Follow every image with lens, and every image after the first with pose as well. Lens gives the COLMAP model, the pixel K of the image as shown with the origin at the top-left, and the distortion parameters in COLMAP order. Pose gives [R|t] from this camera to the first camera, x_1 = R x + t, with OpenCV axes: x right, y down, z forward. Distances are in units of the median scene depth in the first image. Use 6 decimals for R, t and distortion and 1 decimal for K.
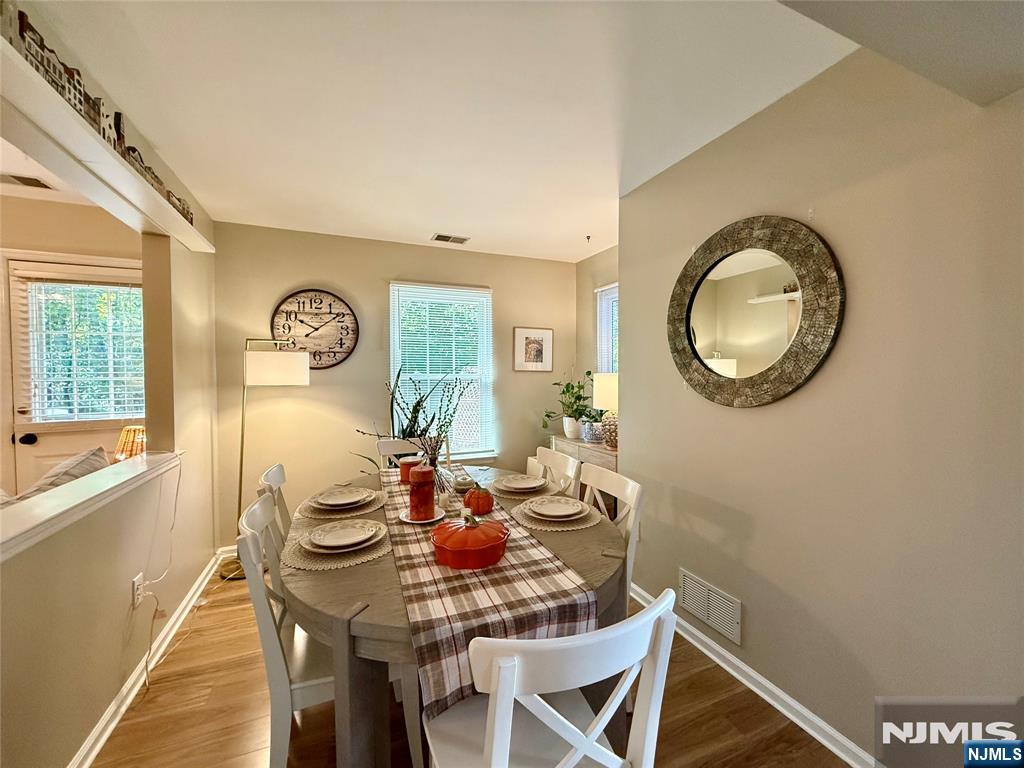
lens RADIAL K [[408.0, 0, 507.5], [0, 408.0, 382.6], [0, 0, 1]] dist [-0.000826, 0.000147]
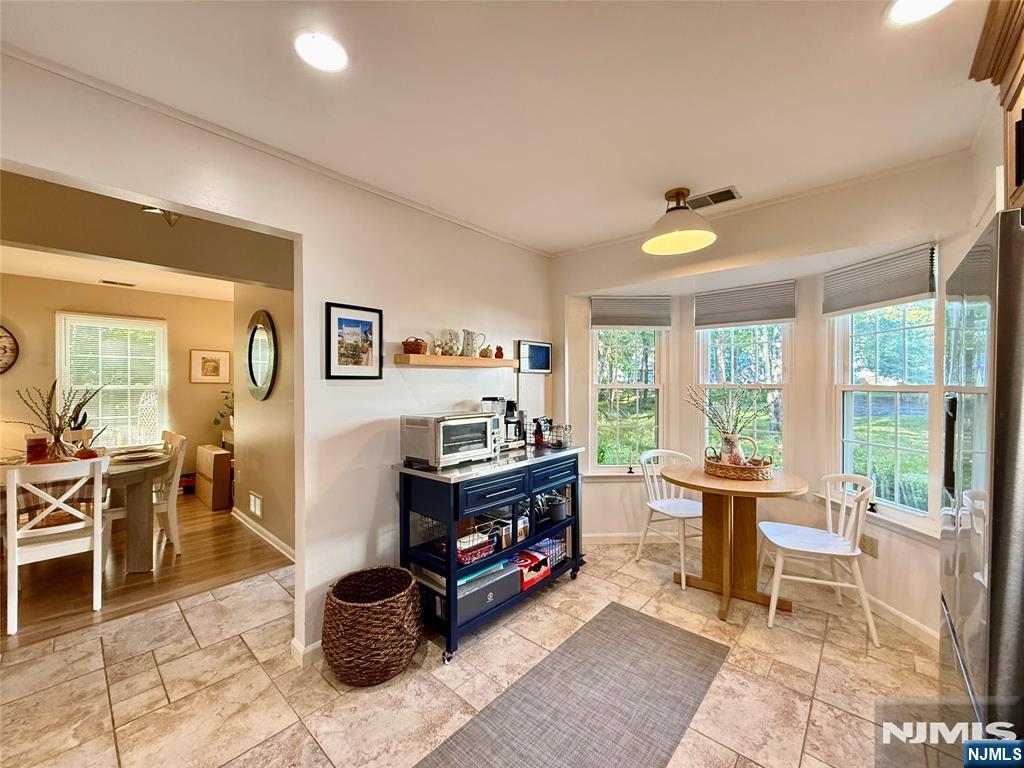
lens RADIAL K [[408.0, 0, 515.6], [0, 408.0, 385.3], [0, 0, 1]] dist [-0.000826, 0.000147]
pose [[0.898506, -0.001623, 0.438959, 0.431803], [0.008349, 0.999875, -0.013392, 0.008142], [-0.438882, 0.015697, 0.898407, -0.742917]]
